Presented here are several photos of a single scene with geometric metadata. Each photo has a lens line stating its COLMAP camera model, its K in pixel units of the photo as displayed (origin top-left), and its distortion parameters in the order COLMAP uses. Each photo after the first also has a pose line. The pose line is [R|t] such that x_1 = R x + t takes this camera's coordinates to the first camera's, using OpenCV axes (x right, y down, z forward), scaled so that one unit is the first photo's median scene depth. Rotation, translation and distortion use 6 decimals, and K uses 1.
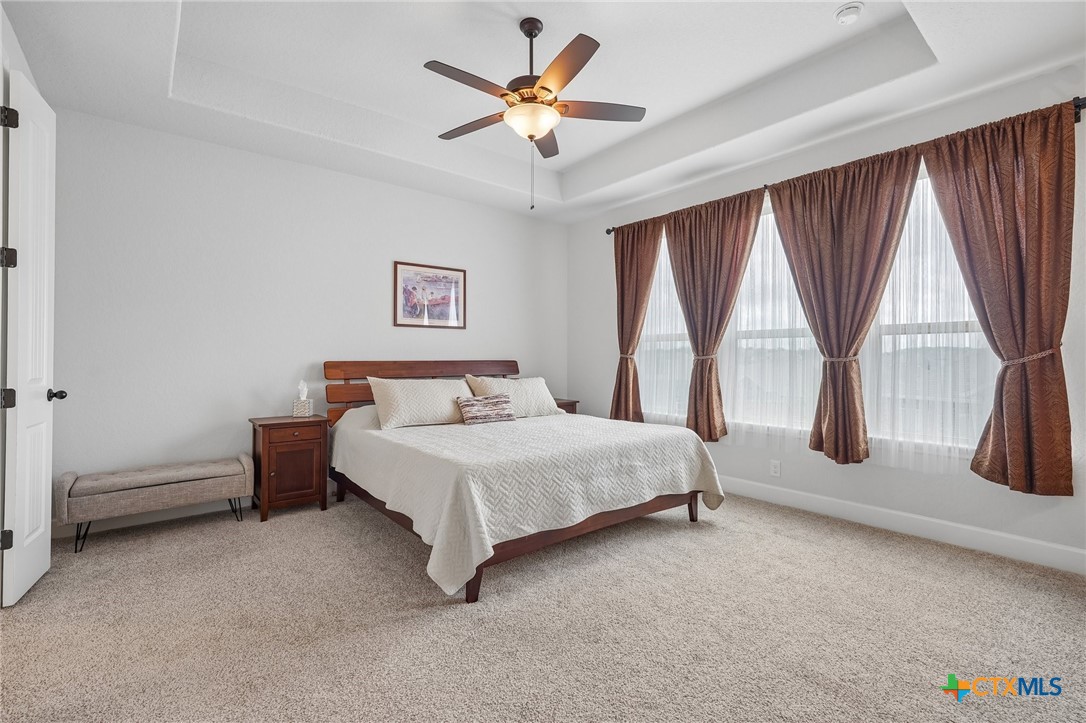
lens RADIAL K [[480.3, 0, 536.4], [0, 480.3, 360.8], [0, 0, 1]] dist [-0.014665, 0.004851]
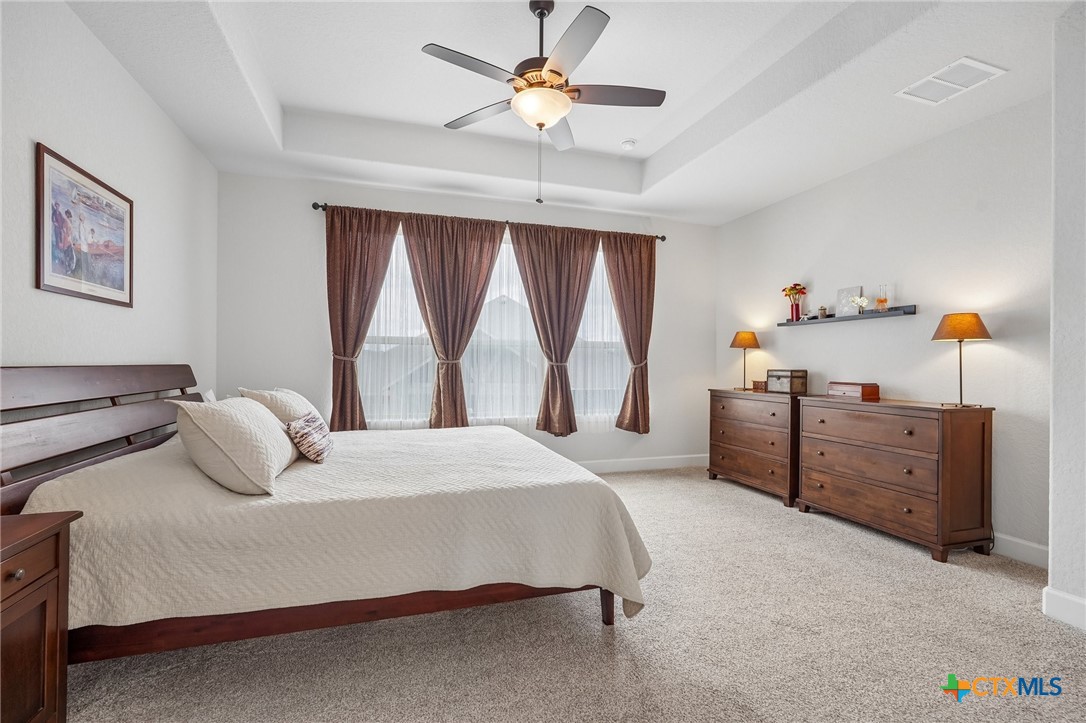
lens RADIAL K [[480.3, 0, 537.0], [0, 480.3, 360.3], [0, 0, 1]] dist [-0.014665, 0.004851]
pose [[0.372254, 0.006174, 0.928110, -0.532100], [-0.000739, 0.999980, -0.006356, -0.002958], [-0.928131, 0.001680, 0.372251, 0.403323]]
